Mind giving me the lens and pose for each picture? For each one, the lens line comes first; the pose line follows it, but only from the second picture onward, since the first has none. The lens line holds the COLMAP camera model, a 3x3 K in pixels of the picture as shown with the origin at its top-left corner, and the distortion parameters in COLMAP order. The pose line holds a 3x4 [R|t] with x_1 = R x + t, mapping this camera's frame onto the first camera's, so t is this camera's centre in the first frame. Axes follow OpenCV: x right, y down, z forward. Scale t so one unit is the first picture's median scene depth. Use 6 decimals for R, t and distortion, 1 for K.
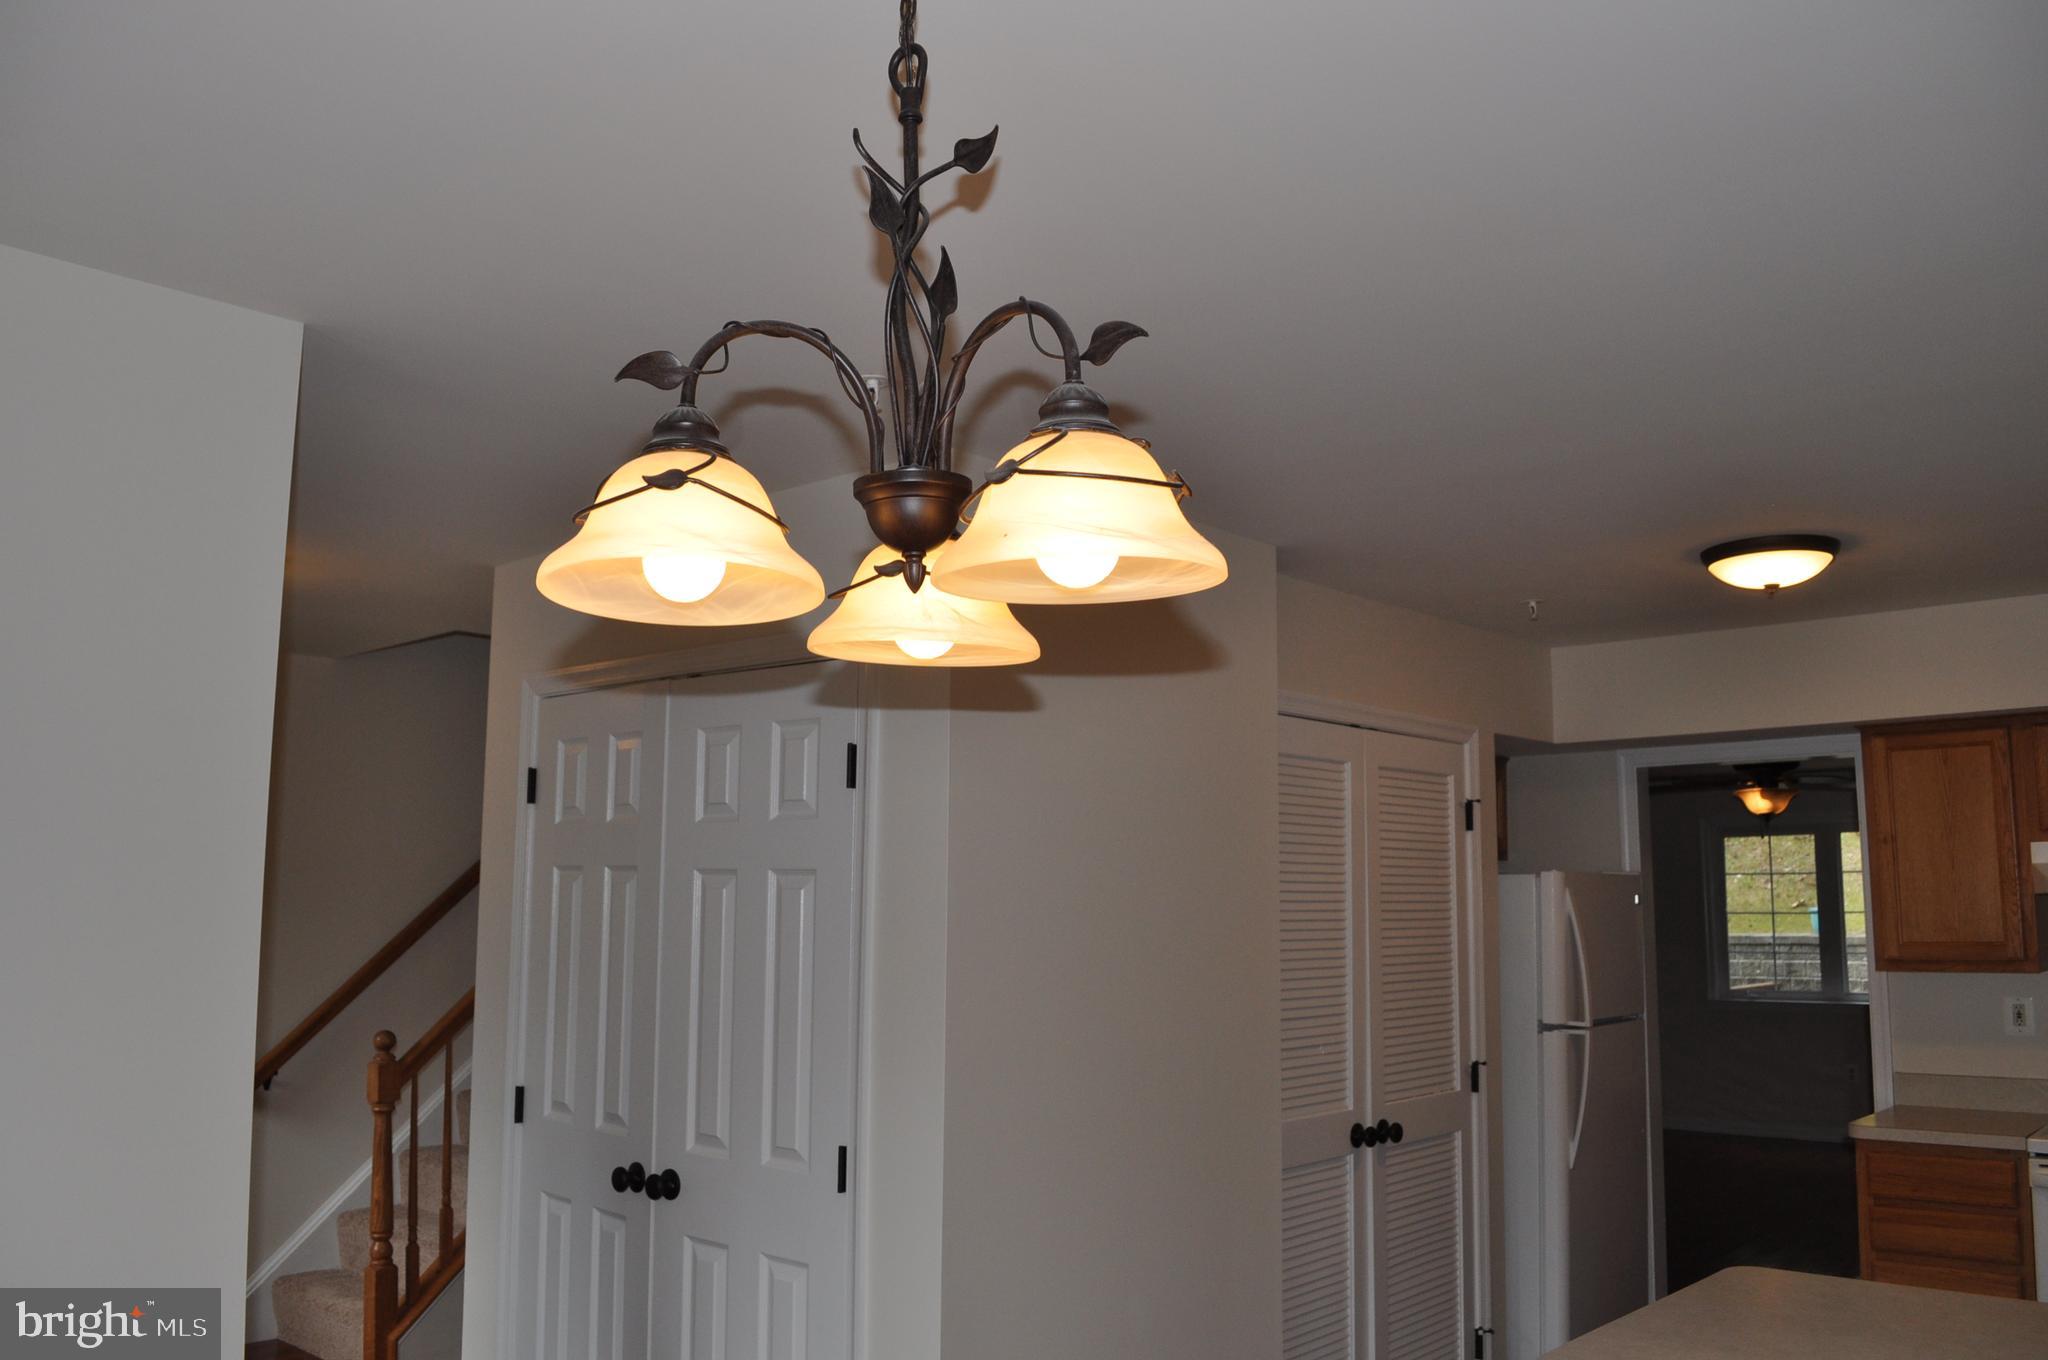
lens RADIAL K [[1625.9, 0, 1015.0], [0, 1625.9, 686.0], [0, 0, 1]] dist [-0.081538, 0.011569]
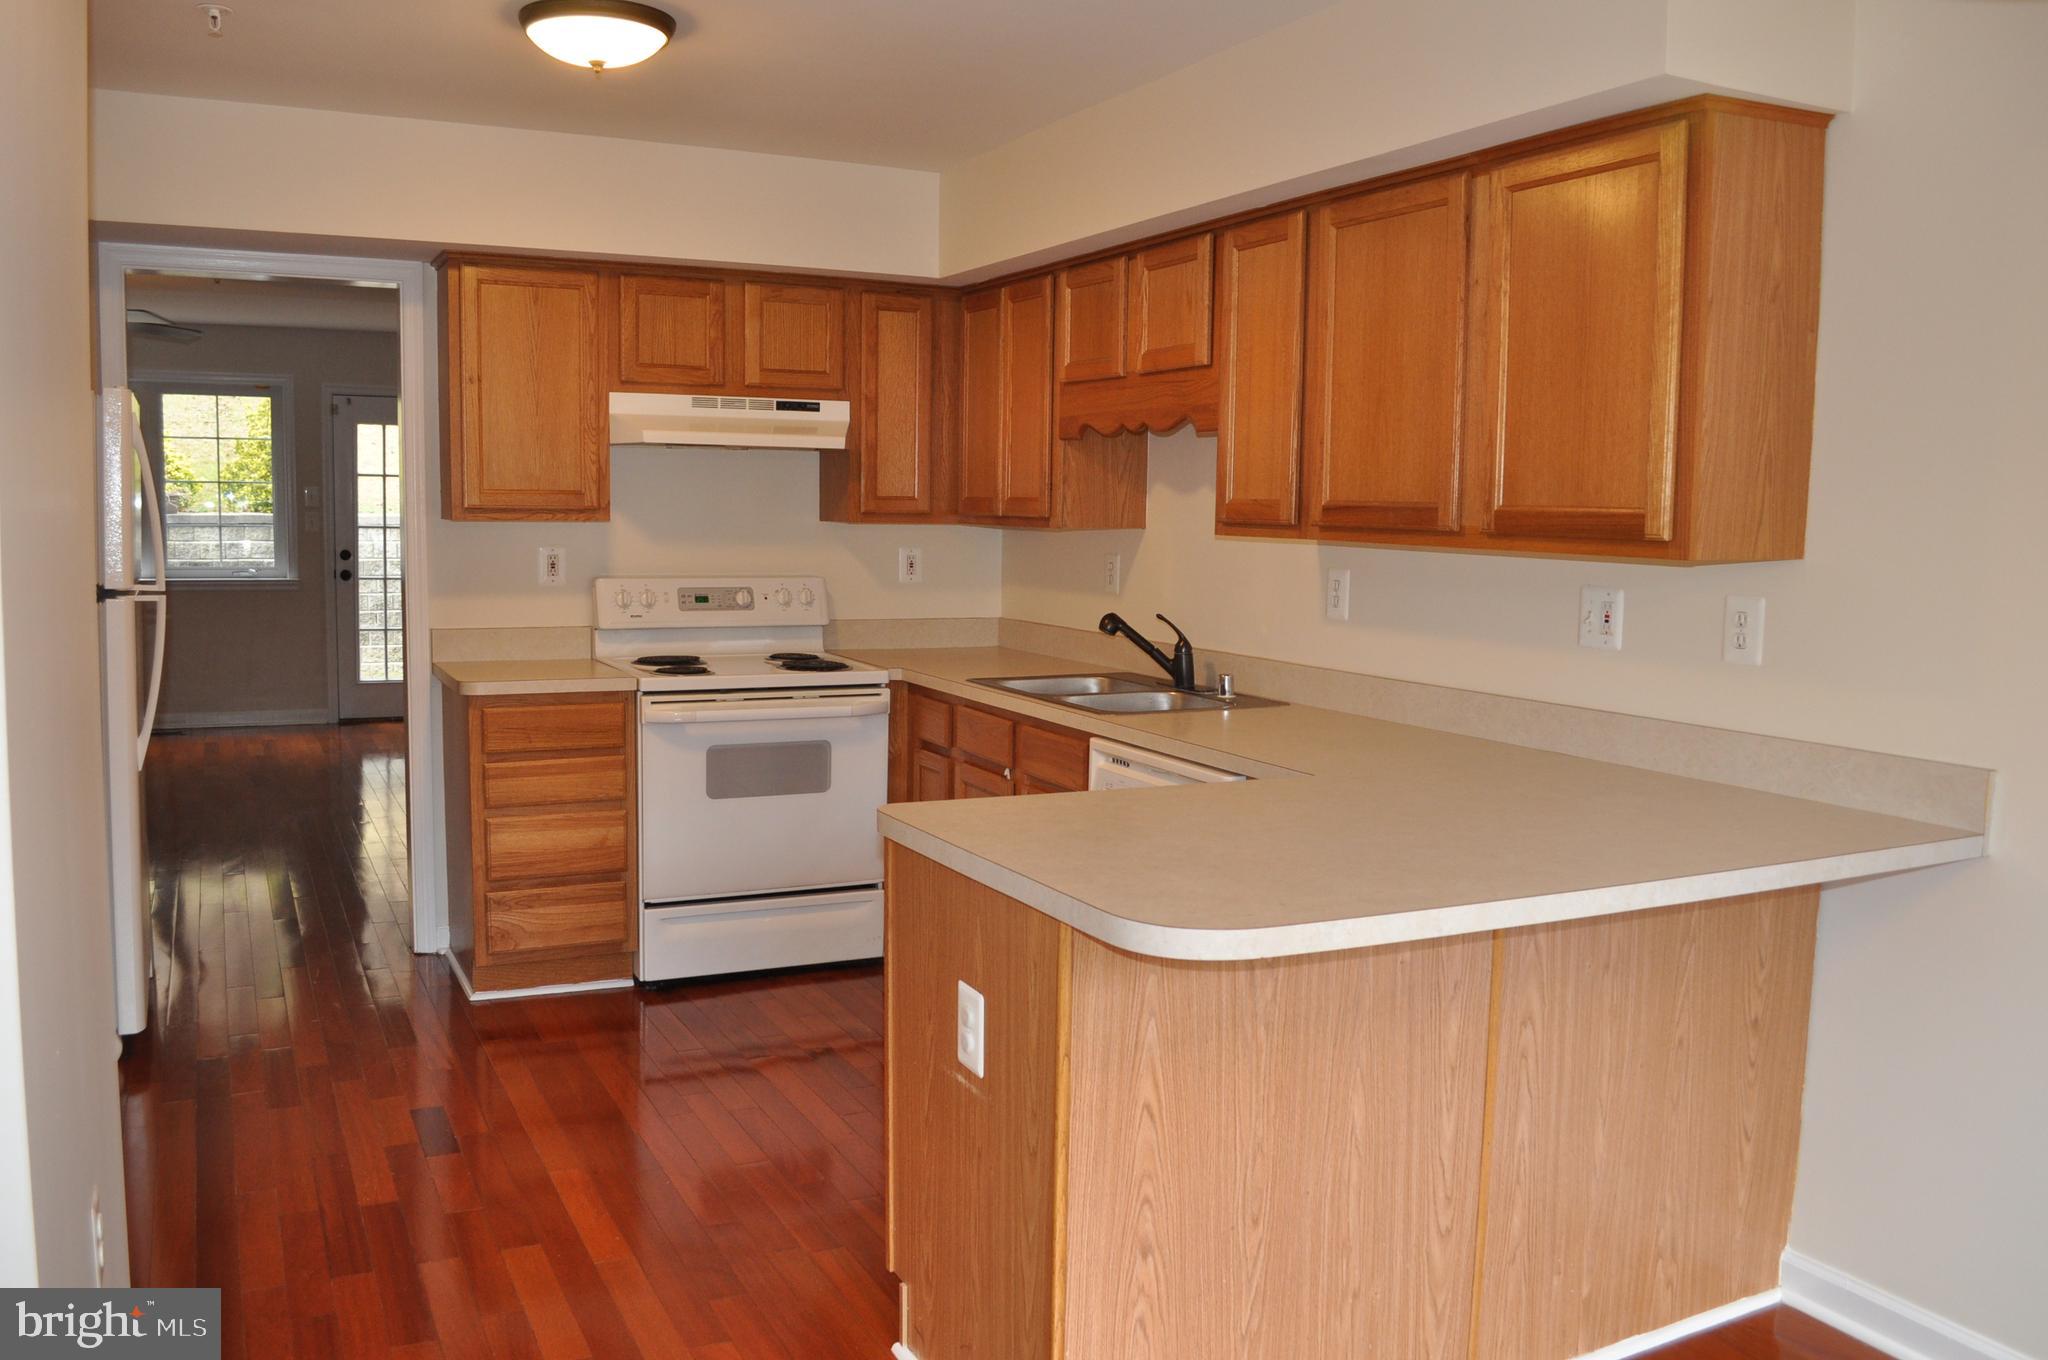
lens RADIAL K [[1625.9, 0, 1019.4], [0, 1625.9, 692.5], [0, 0, 1]] dist [-0.081538, 0.011569]
pose [[0.362995, -0.099820, 0.926429, -0.226342], [-0.143063, 0.976486, 0.161269, 0.080397], [-0.920743, -0.191077, 0.340179, 0.360567]]
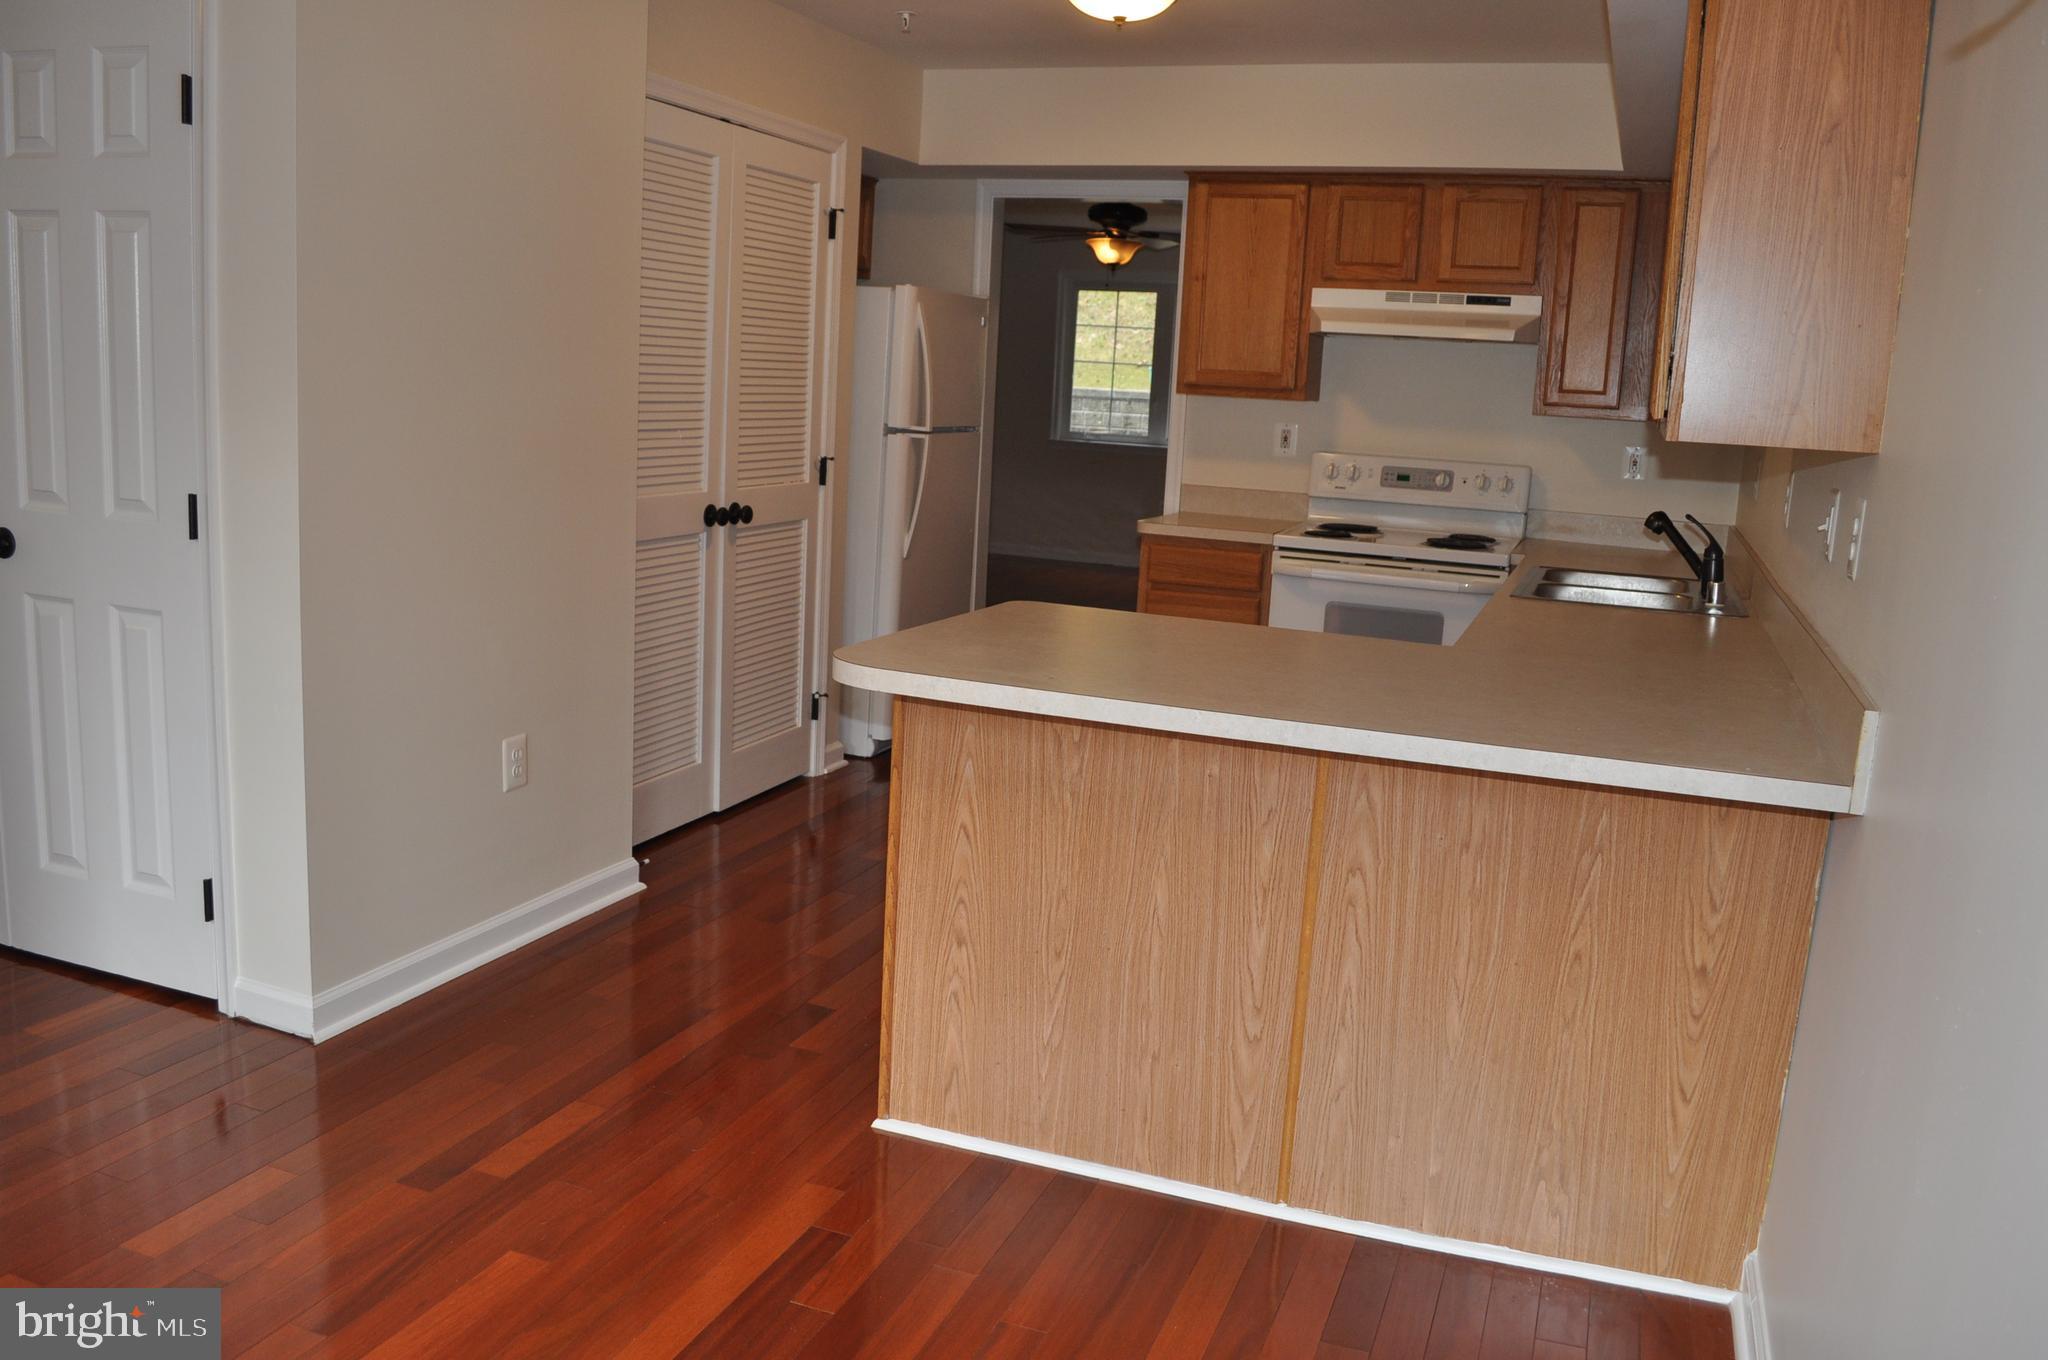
lens RADIAL K [[1625.9, 0, 1013.2], [0, 1625.9, 687.6], [0, 0, 1]] dist [-0.081538, 0.011569]
pose [[0.931261, -0.024390, 0.363535, 0.003993], [-0.097075, 0.945082, 0.312083, 0.027574], [-0.351182, -0.325921, 0.877751, -0.055192]]
